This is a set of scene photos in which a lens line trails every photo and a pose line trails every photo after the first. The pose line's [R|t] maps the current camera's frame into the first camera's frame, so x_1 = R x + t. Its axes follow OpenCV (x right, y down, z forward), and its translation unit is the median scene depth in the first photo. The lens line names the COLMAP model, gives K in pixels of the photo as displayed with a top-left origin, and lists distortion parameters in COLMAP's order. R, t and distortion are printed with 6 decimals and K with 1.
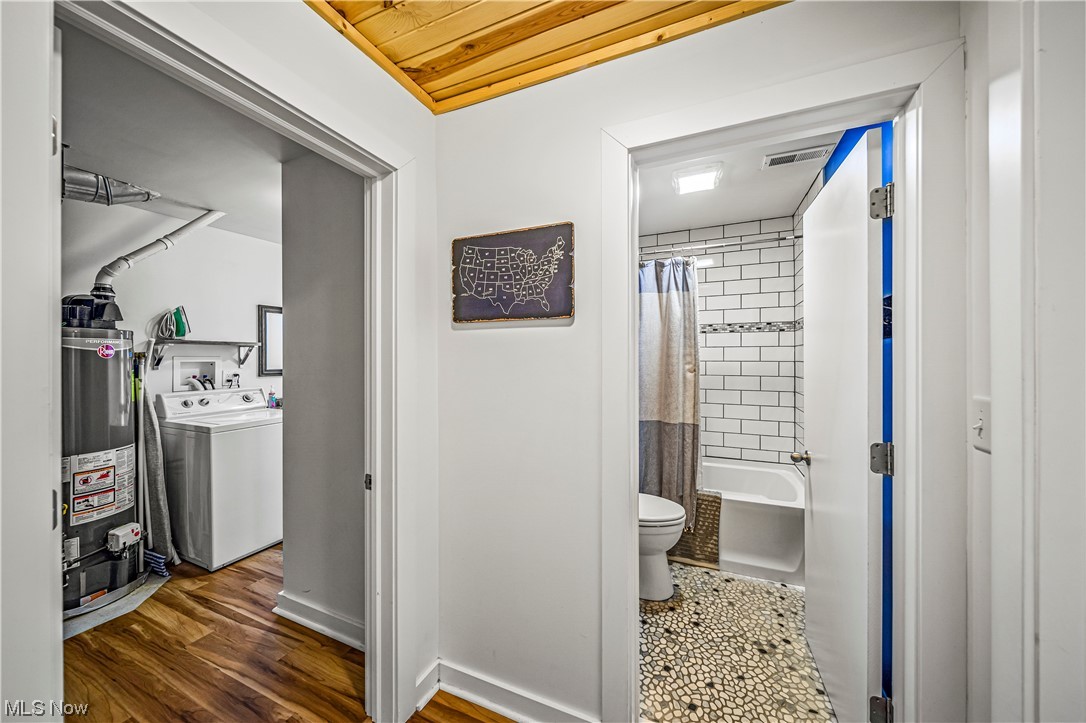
lens RADIAL K [[377.8, 0, 542.4], [0, 377.8, 357.5], [0, 0, 1]] dist [-0.002690, -0.000362]
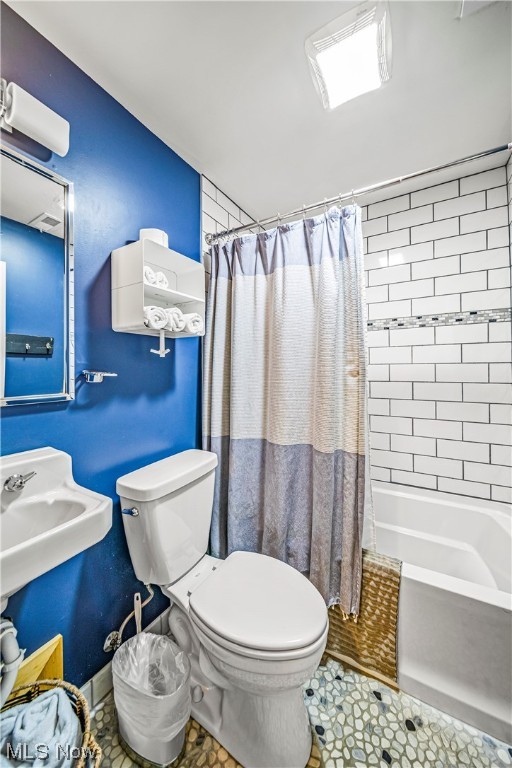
lens RADIAL K [[274.6, 0, 256.5], [0, 274.6, 363.3], [0, 0, 1]] dist [-0.000119, -0.002227]
pose [[0.994140, -0.002951, -0.108063, 0.276880], [0.000680, 0.999778, -0.021050, 0.027042], [0.108101, 0.020853, 0.993921, 0.497840]]
